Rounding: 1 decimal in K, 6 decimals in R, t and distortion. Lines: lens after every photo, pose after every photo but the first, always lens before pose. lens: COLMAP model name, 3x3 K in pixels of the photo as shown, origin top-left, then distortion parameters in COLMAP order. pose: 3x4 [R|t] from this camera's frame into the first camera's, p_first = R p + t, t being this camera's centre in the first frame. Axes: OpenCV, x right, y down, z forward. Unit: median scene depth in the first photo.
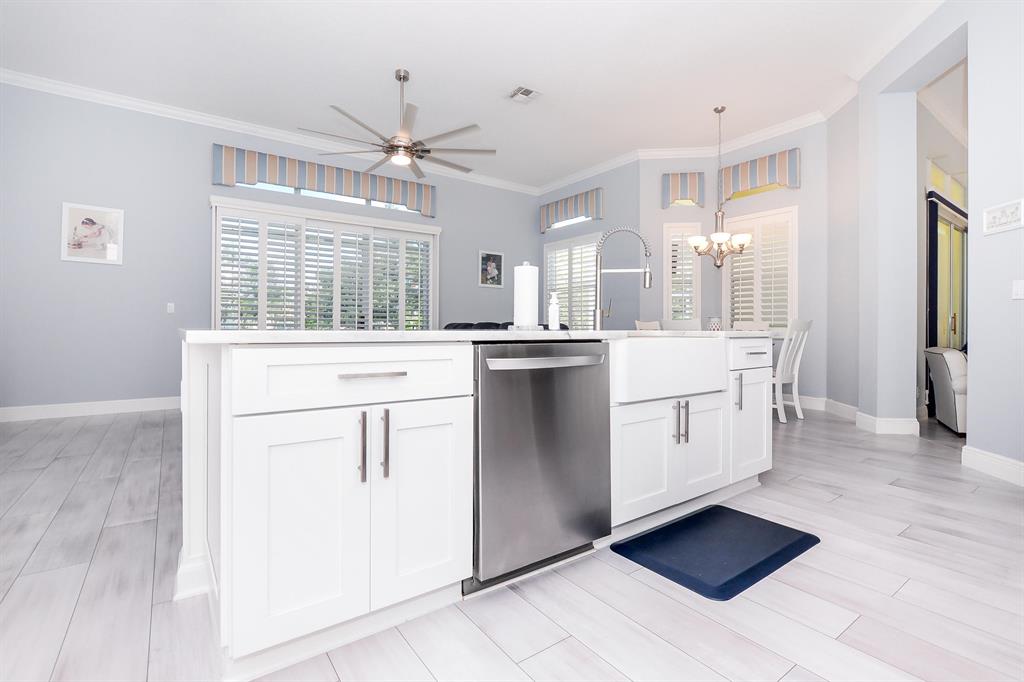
lens RADIAL K [[461.9, 0, 554.3], [0, 461.9, 328.8], [0, 0, 1]] dist [0.000906, 0.000119]
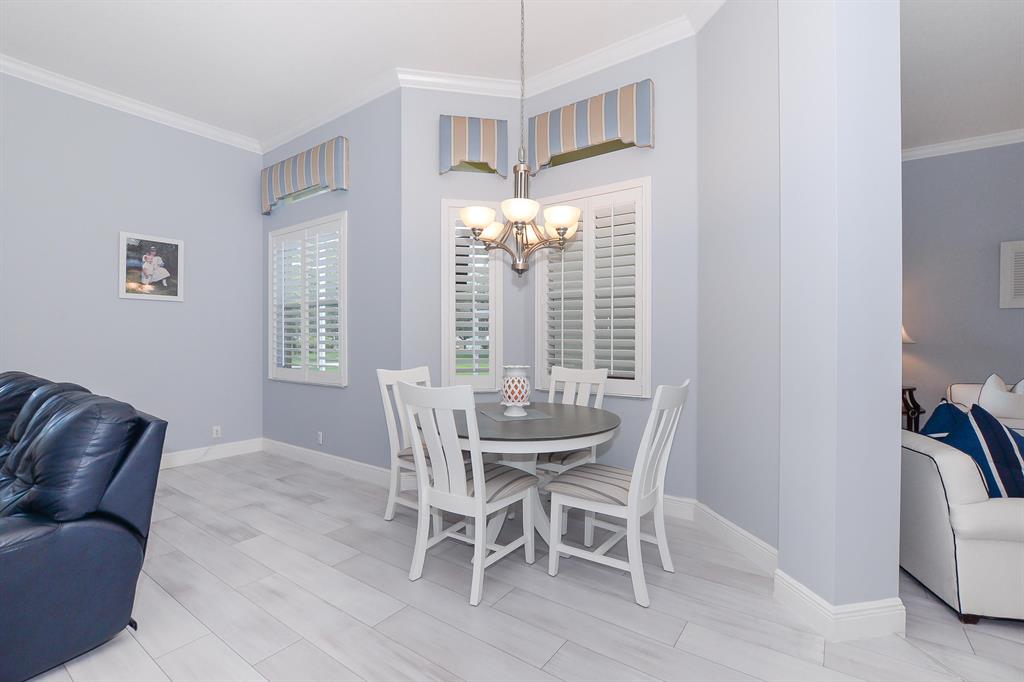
lens RADIAL K [[461.9, 0, 509.7], [0, 461.9, 343.3], [0, 0, 1]] dist [0.000906, 0.000119]
pose [[0.965721, 0.000476, 0.259583, 0.187230], [-0.000436, 1.000000, -0.000209, -0.048140], [-0.259583, 0.000089, 0.965721, 0.450817]]
